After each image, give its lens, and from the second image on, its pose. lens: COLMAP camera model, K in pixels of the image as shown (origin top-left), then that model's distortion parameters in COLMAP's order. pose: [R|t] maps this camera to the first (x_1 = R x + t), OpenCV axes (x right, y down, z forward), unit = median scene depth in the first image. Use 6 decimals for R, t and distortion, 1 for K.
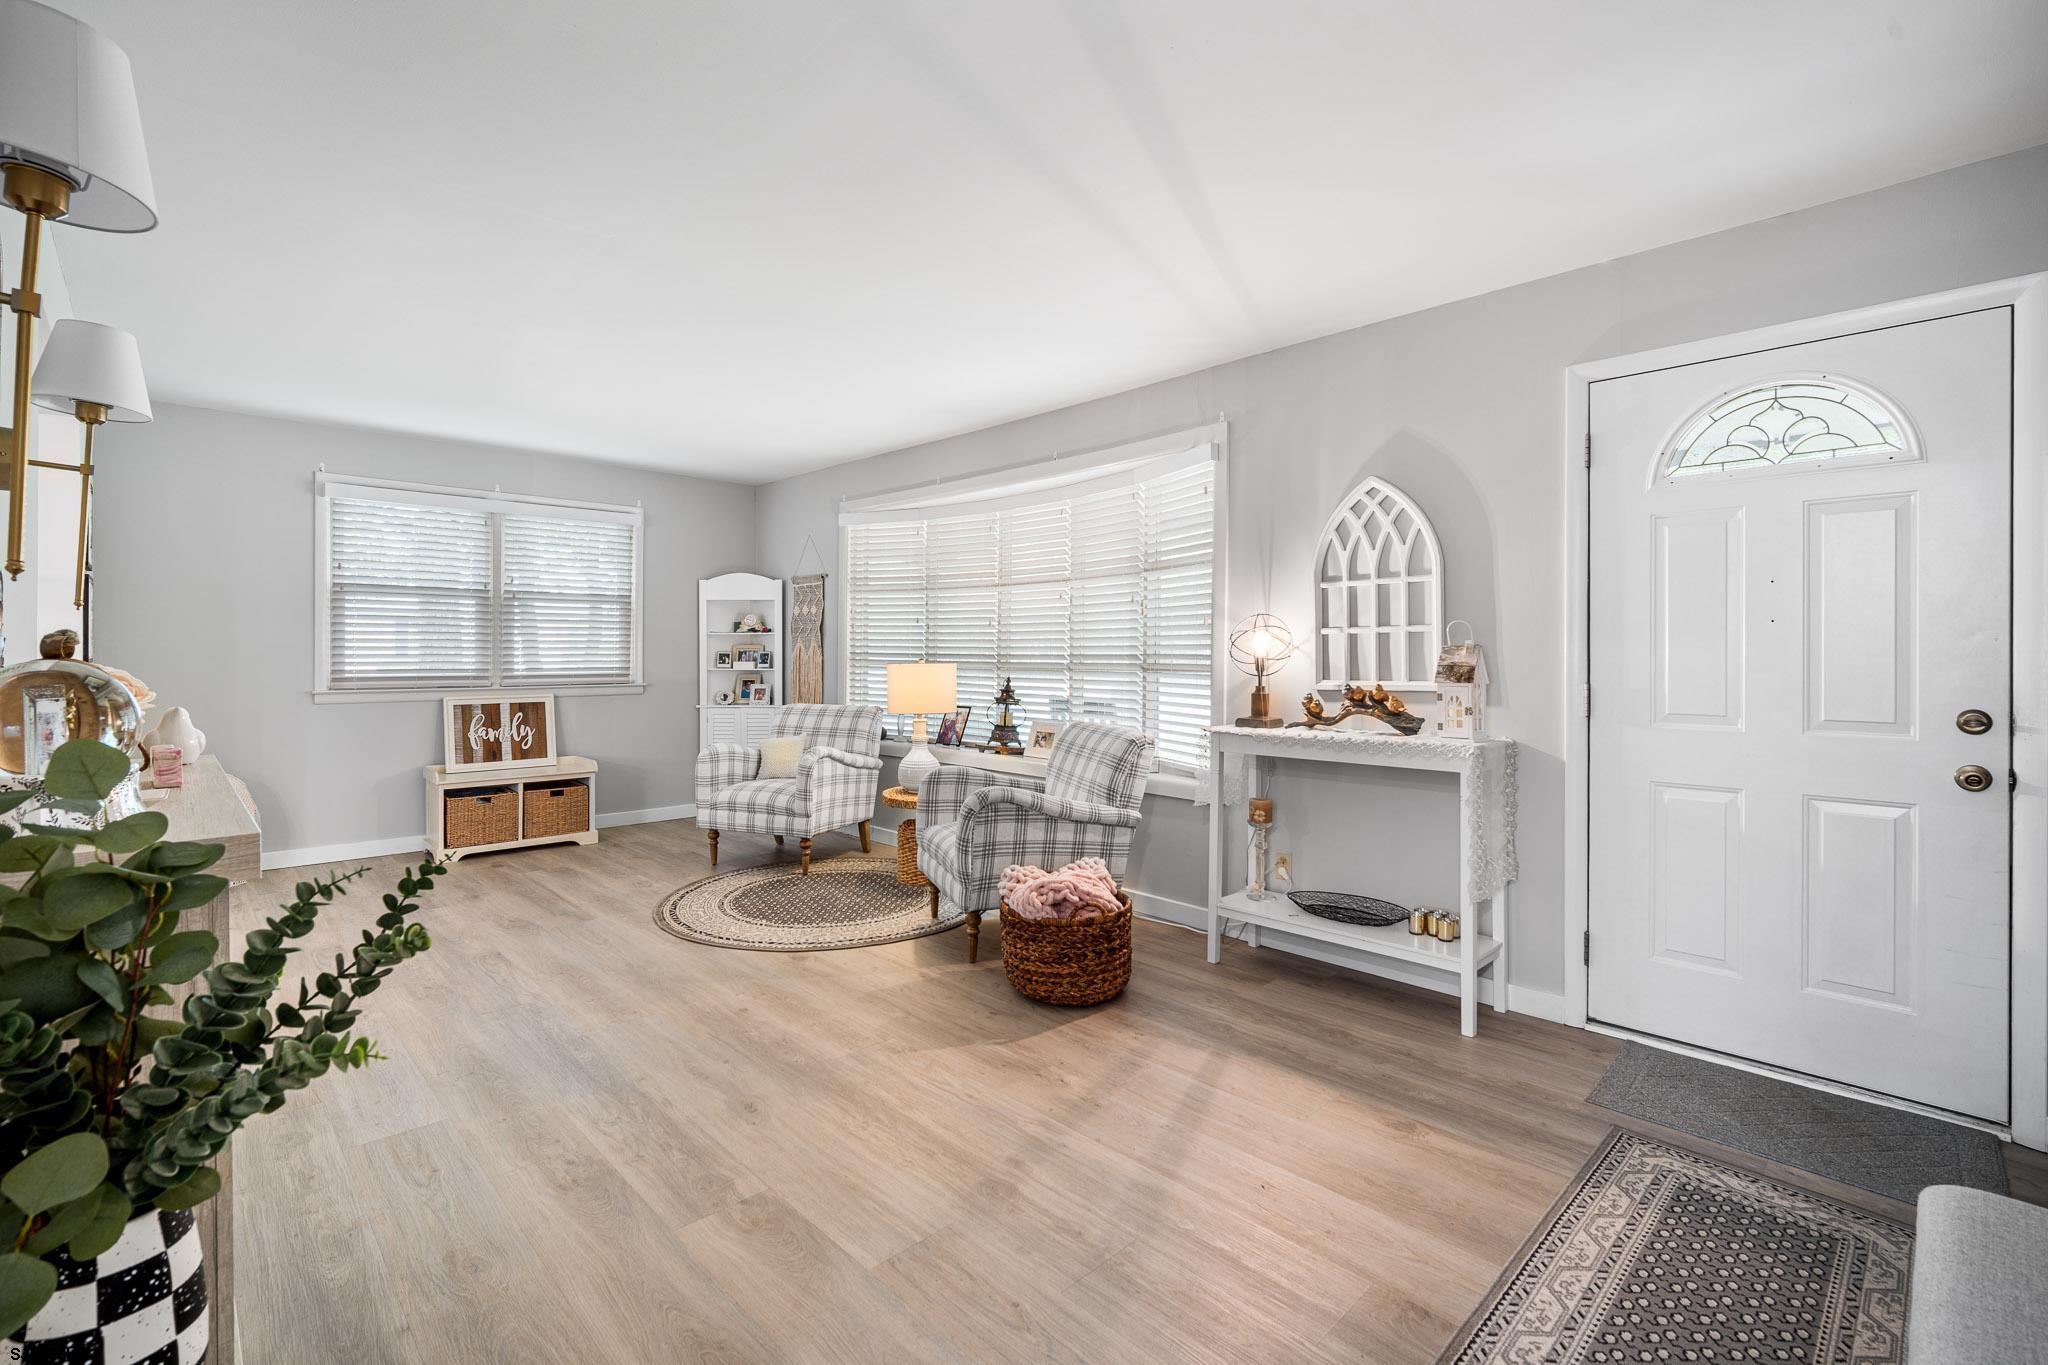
lens RADIAL K [[908.4, 0, 1014.4], [0, 908.4, 667.3], [0, 0, 1]] dist [-0.014515, 0.002625]
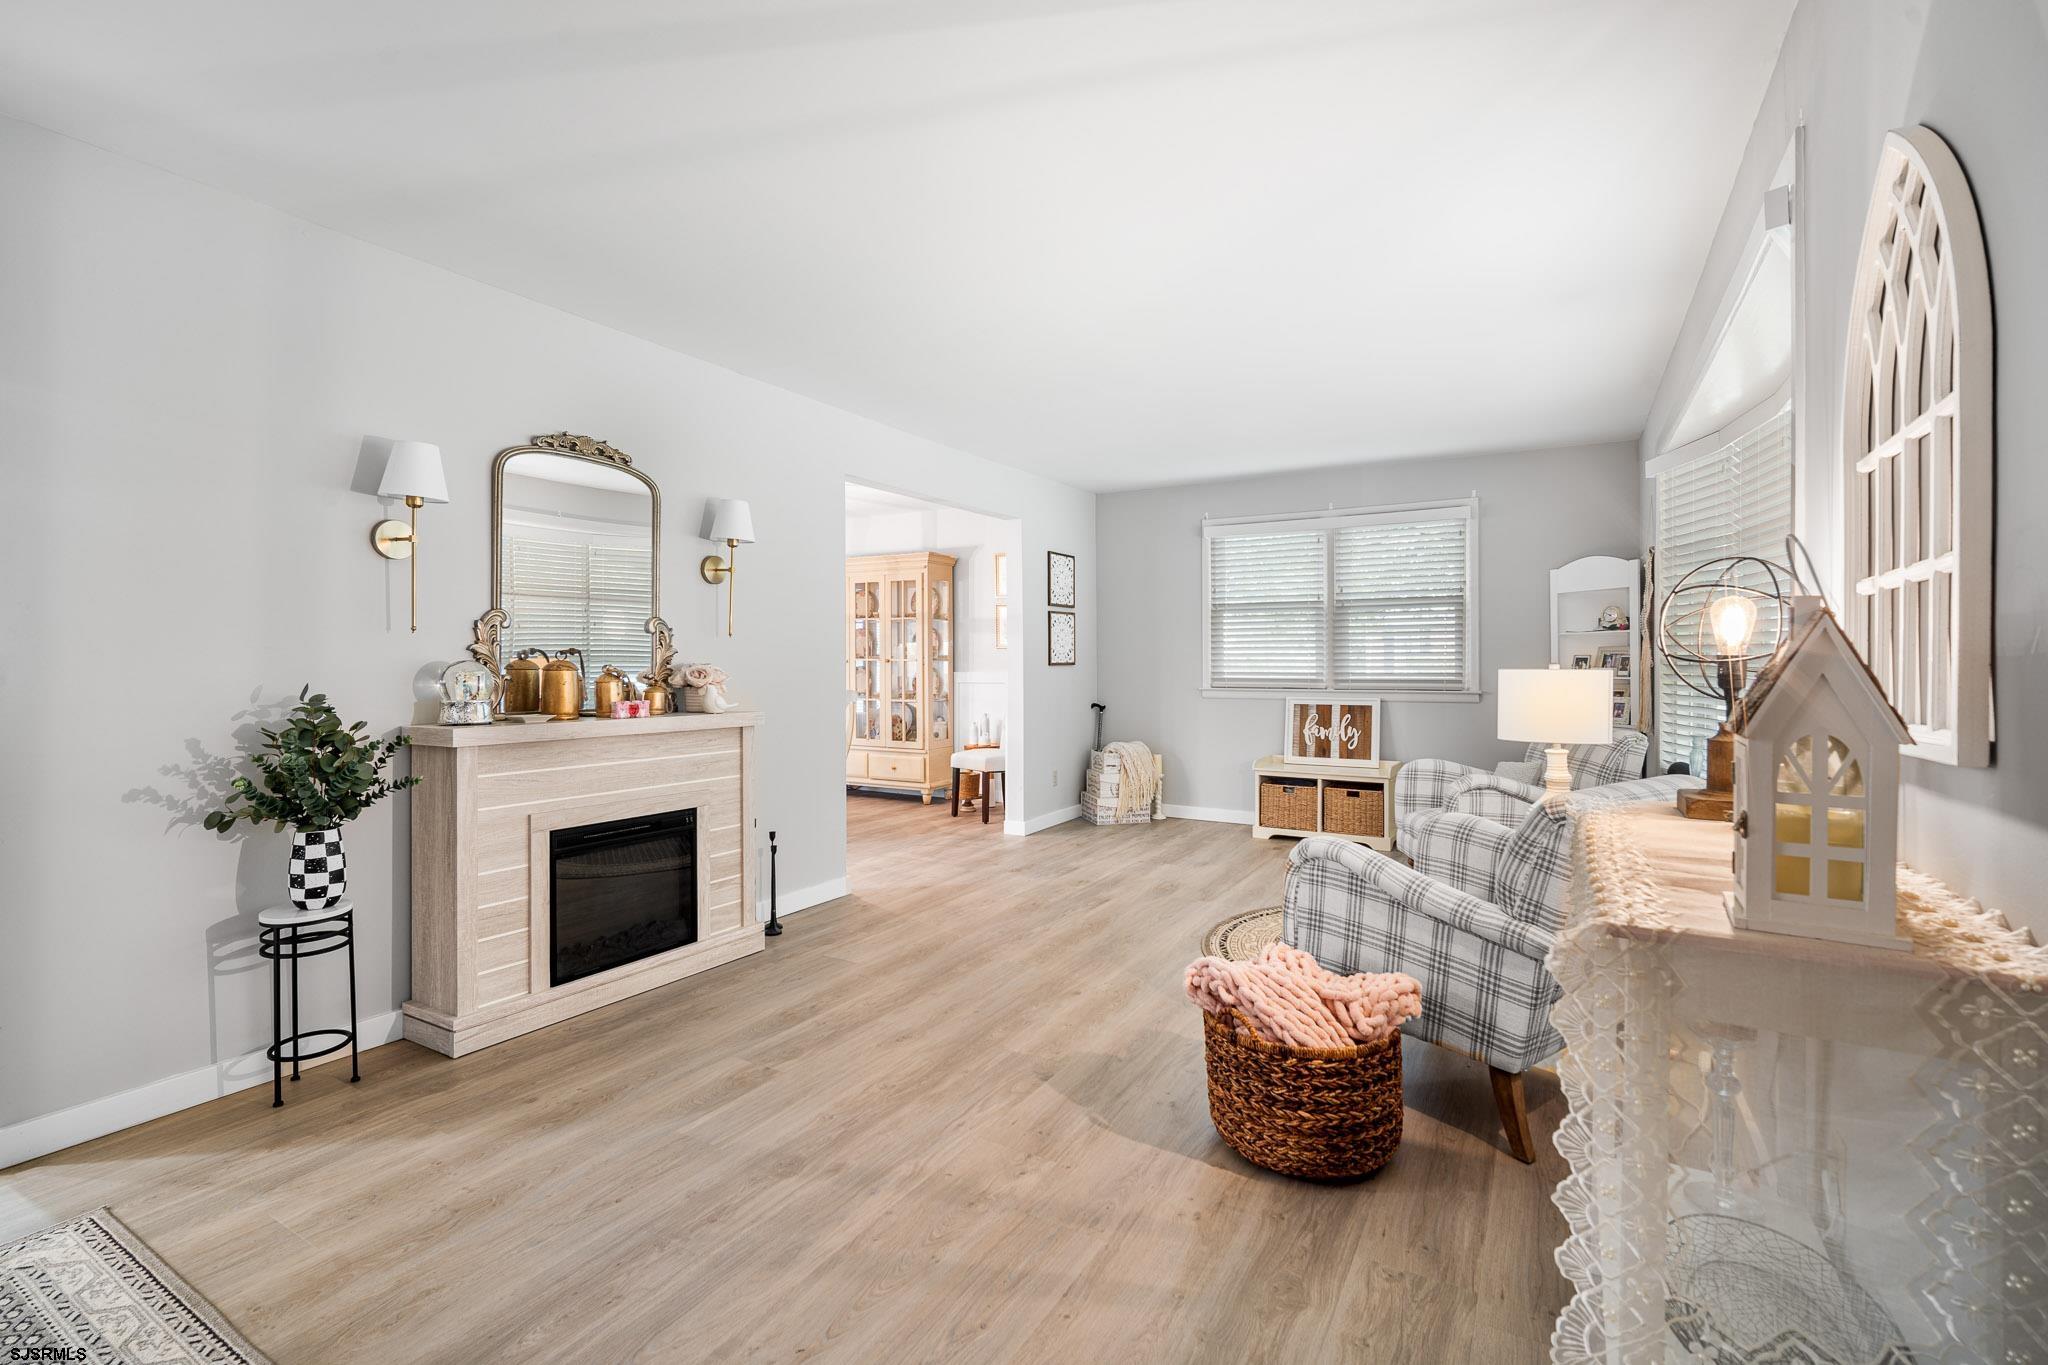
lens RADIAL K [[908.4, 0, 1015.5], [0, 908.4, 672.7], [0, 0, 1]] dist [-0.014515, 0.002625]
pose [[0.264441, 0.008659, -0.964363, 0.395749], [-0.009141, 0.999937, 0.006472, -0.002106], [0.964359, 0.007104, 0.264503, 0.363530]]
